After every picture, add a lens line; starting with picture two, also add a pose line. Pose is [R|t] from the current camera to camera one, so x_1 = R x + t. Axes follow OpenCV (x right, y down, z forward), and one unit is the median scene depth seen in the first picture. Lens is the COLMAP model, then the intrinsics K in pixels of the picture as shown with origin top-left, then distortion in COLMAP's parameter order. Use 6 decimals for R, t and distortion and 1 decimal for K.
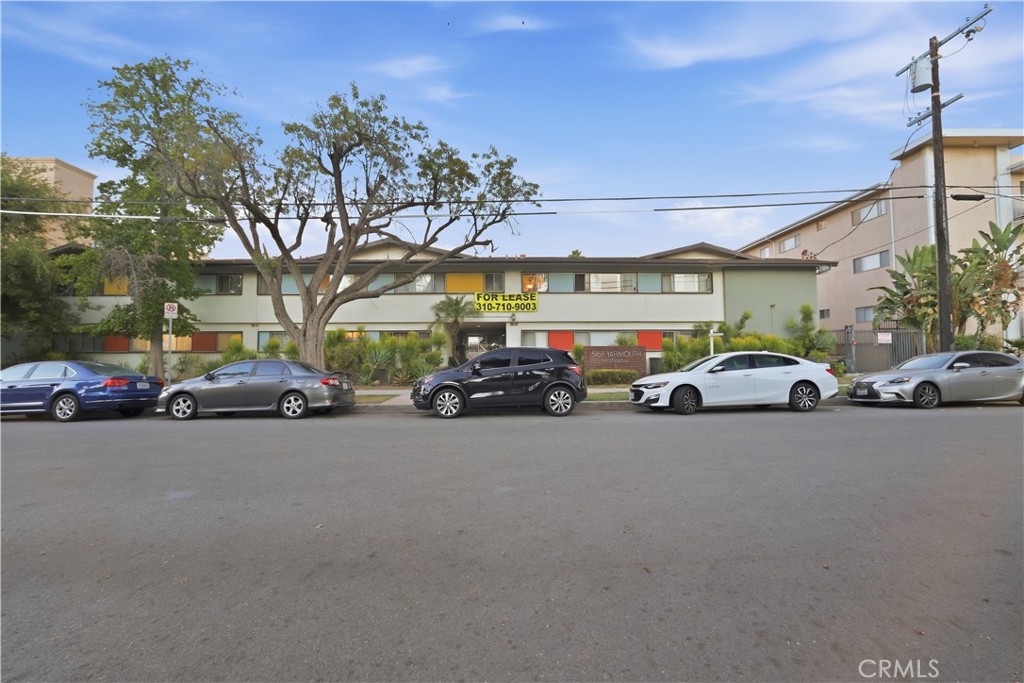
lens RADIAL K [[429.1, 0, 511.4], [0, 429.1, 322.0], [0, 0, 1]] dist [-0.001782, 0.000167]
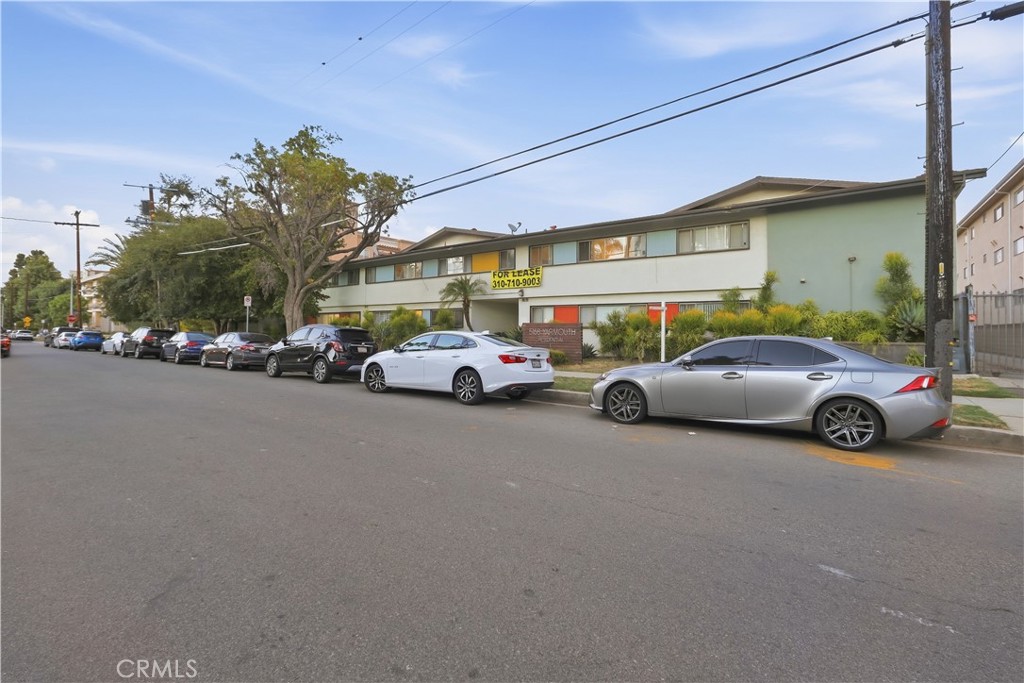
lens RADIAL K [[429.1, 0, 511.4], [0, 429.1, 322.0], [0, 0, 1]] dist [-0.001782, 0.000167]
pose [[0.804659, 0.000762, -0.593737, 0.573447], [0.034913, 0.998208, 0.048597, 0.006486], [0.592710, -0.059833, 0.803190, 0.184890]]
